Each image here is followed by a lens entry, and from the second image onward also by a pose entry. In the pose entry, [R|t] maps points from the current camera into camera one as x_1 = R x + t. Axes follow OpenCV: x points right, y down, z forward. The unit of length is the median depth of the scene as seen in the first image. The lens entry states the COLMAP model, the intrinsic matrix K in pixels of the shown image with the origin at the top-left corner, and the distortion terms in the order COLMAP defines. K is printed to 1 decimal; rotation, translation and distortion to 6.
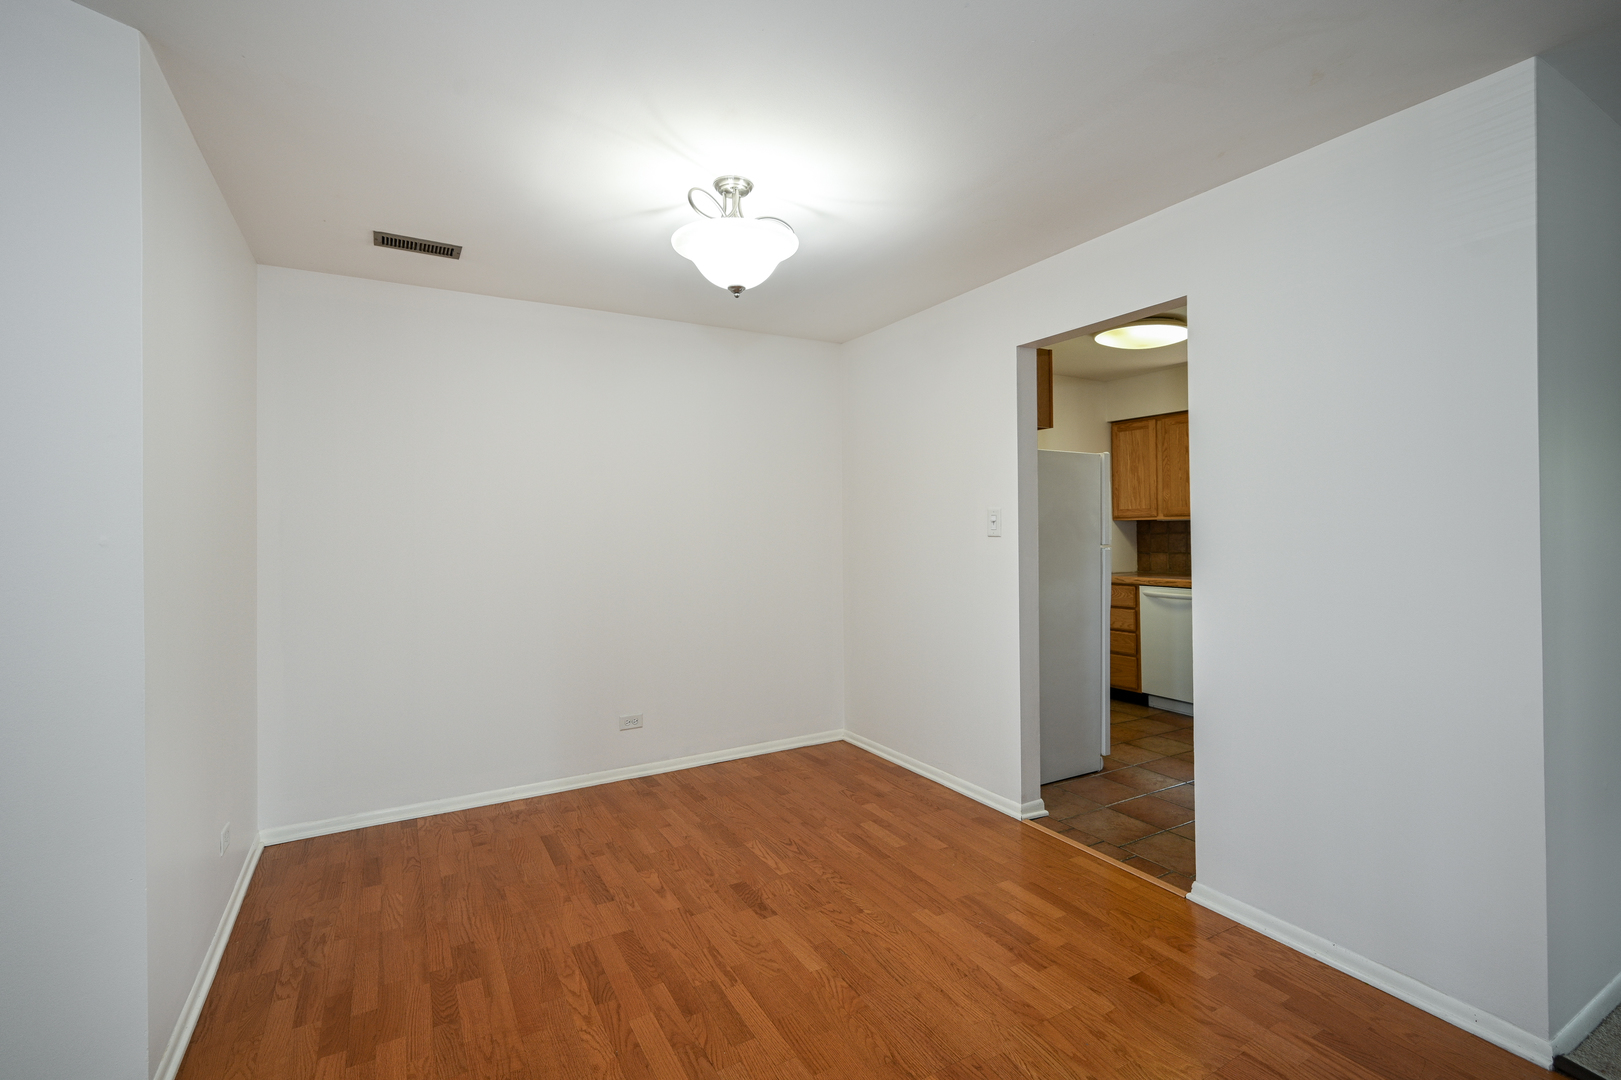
lens RADIAL K [[738.1, 0, 825.5], [0, 738.1, 533.3], [0, 0, 1]] dist [0.000145, 0.000157]
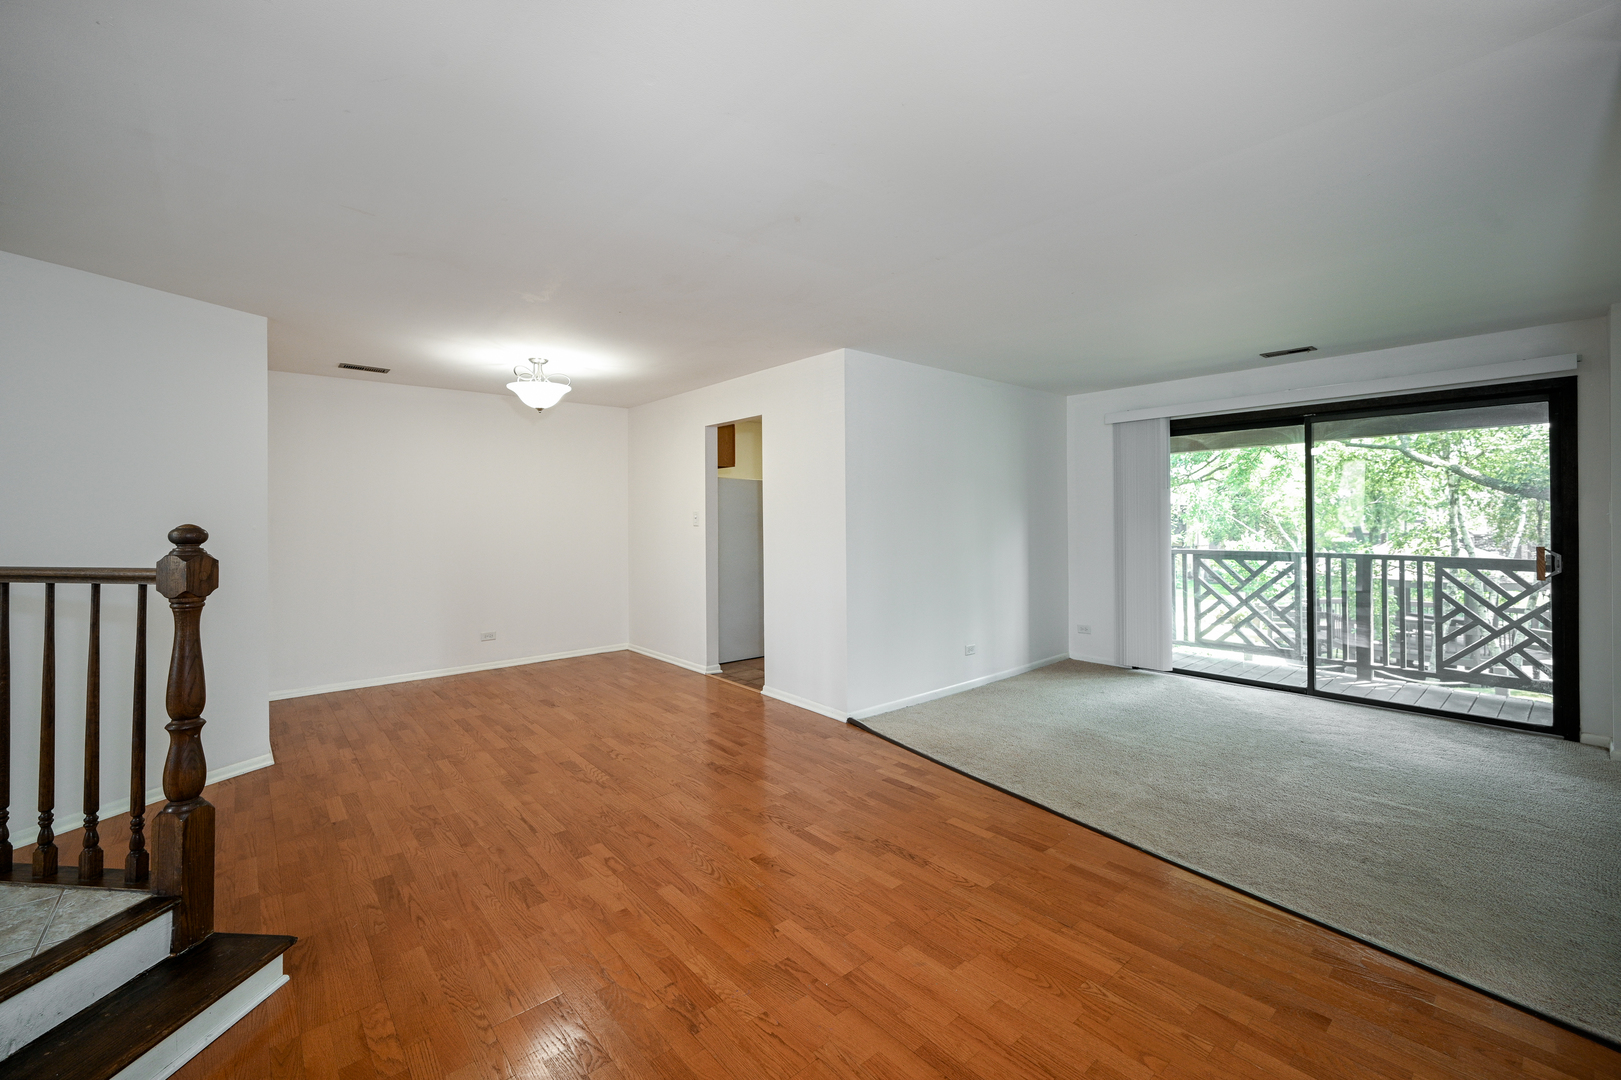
lens RADIAL K [[664.6, 0, 809.3], [0, 664.6, 516.6], [0, 0, 1]] dist [-0.000058, -0.000138]
pose [[0.984357, 0.003053, 0.176156, 0.260024], [-0.001377, 0.999953, -0.009636, -0.004277], [-0.176177, 0.009242, 0.984315, -0.860101]]
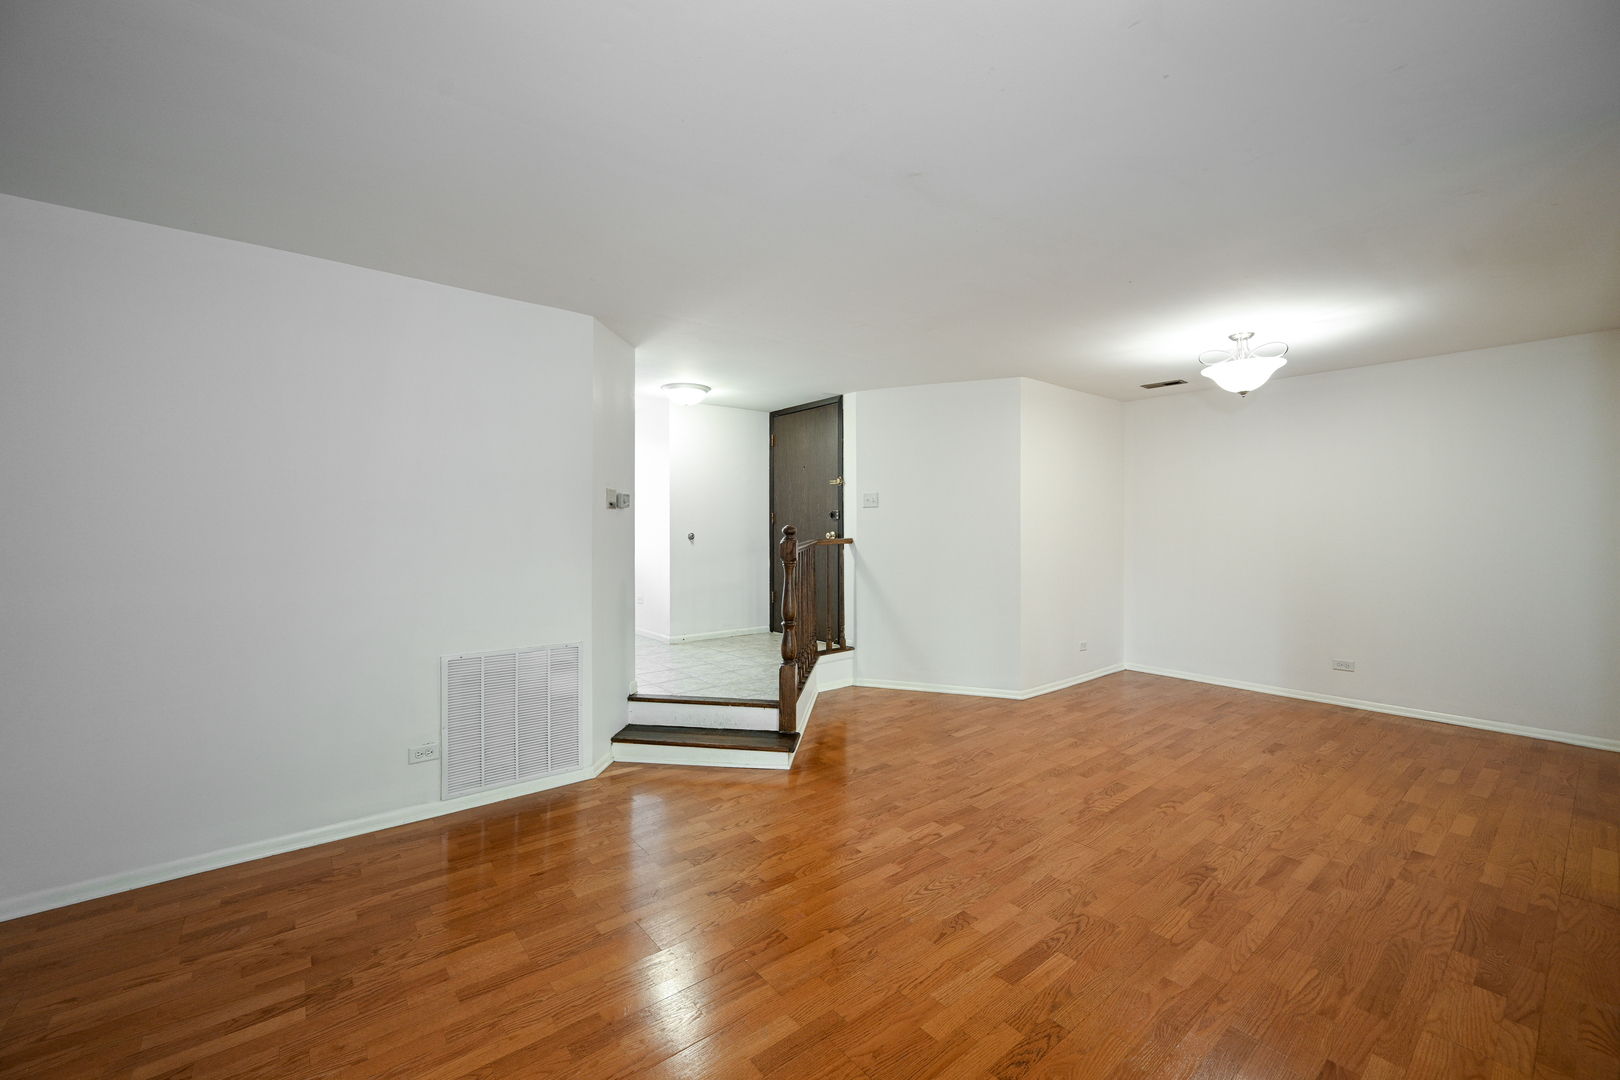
lens RADIAL K [[652.2, 0, 809.6], [0, 652.2, 527.3], [0, 0, 1]] dist [0.001421, 0.000145]
pose [[0.152303, 0.011006, -0.988273, 1.089100], [-0.008130, 0.999918, 0.009883, -0.009676], [0.988300, 0.006530, 0.152380, -0.242536]]
